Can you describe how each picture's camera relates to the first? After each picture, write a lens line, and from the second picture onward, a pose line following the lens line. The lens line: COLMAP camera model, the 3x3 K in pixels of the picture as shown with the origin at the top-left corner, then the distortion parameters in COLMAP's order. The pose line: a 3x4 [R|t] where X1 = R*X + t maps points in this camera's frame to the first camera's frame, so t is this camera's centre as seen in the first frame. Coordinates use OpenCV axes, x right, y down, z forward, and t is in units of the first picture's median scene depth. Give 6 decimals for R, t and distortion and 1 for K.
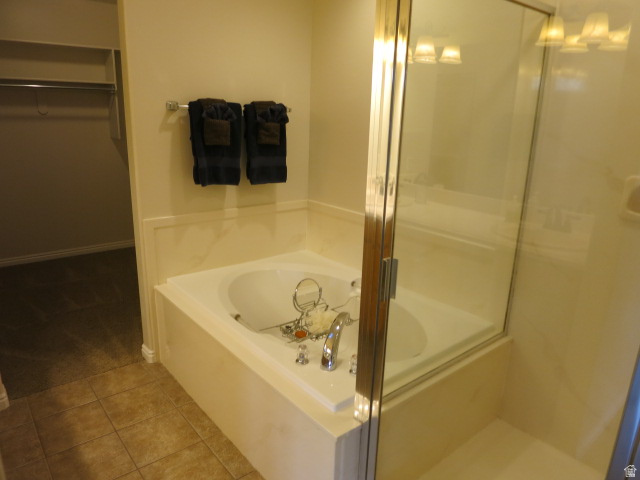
lens RADIAL K [[458.1, 0, 320.0], [0, 458.1, 240.0], [0, 0, 1]] dist [-0.032132, -0.002066]
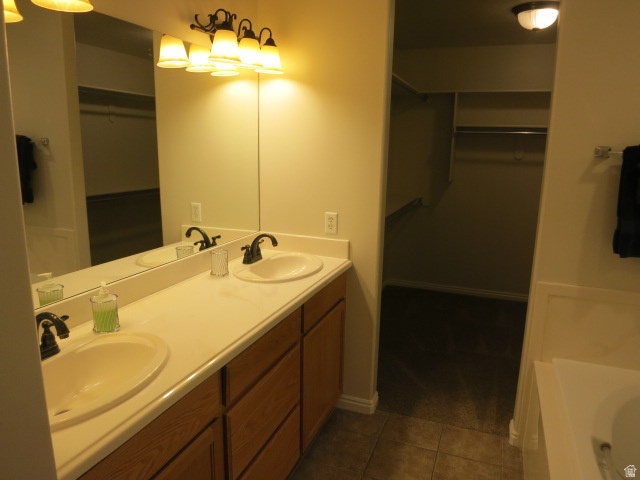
lens RADIAL K [[458.1, 0, 320.0], [0, 458.1, 240.0], [0, 0, 1]] dist [-0.032132, -0.002066]
pose [[0.486759, 0.154470, -0.859770, 0.134333], [-0.235403, 0.971025, 0.041186, -0.057933], [0.841220, 0.182345, 0.509017, 0.197350]]
